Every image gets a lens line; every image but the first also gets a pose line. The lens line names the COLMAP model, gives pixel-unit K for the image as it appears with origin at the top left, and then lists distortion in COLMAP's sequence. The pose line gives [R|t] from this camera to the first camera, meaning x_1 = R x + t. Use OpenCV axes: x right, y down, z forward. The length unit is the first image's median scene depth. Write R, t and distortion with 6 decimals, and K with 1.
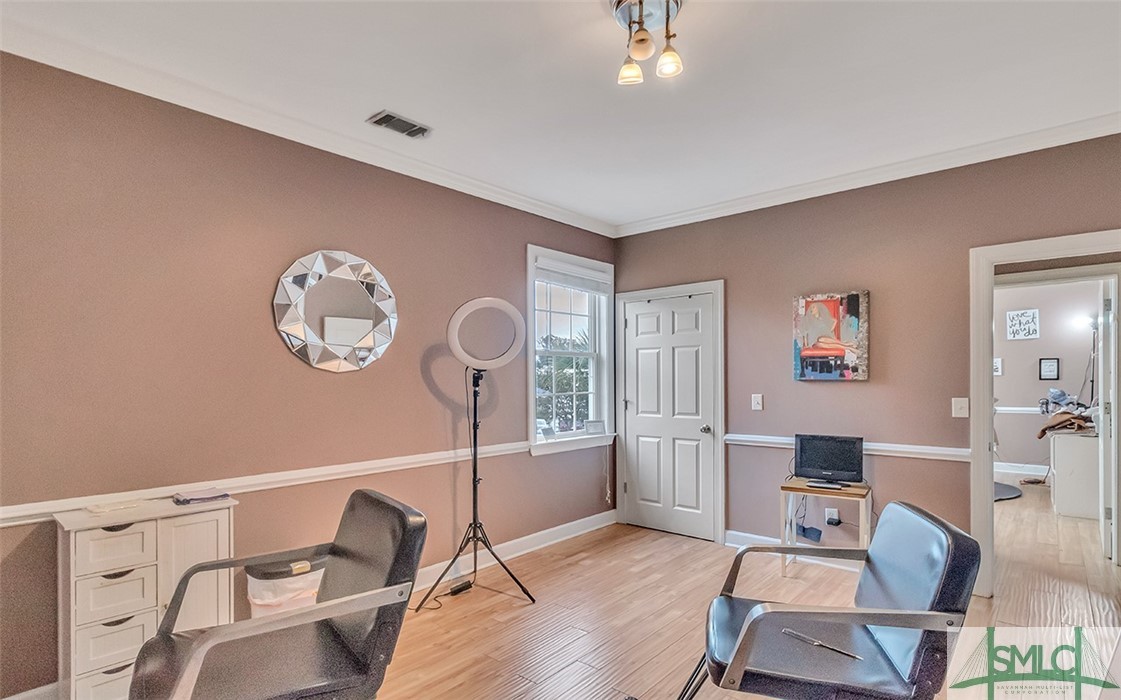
lens RADIAL K [[550.8, 0, 560.8], [0, 550.8, 383.1], [0, 0, 1]] dist [0.000660, 0.000085]
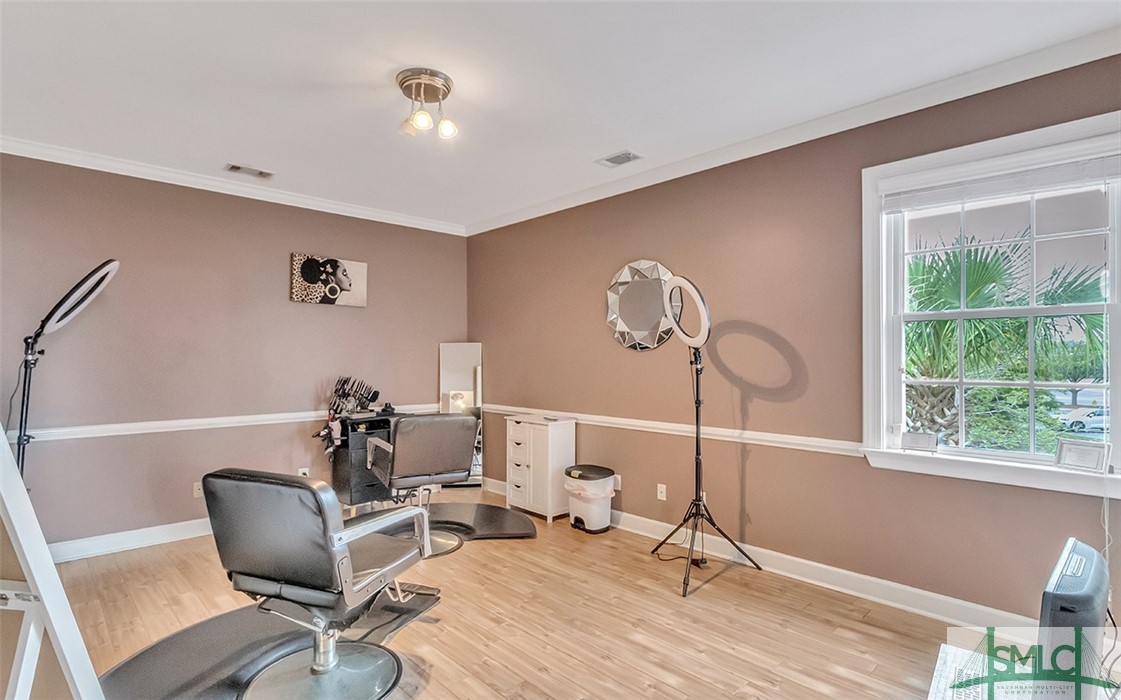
lens RADIAL K [[572.4, 0, 560.5], [0, 572.4, 350.0], [0, 0, 1]] dist [-0.002300, -0.000350]
pose [[-0.092932, 0.007906, -0.995641, 0.898434], [0.004482, 0.999962, 0.007522, -0.030299], [0.995662, -0.003764, -0.092963, 0.841805]]
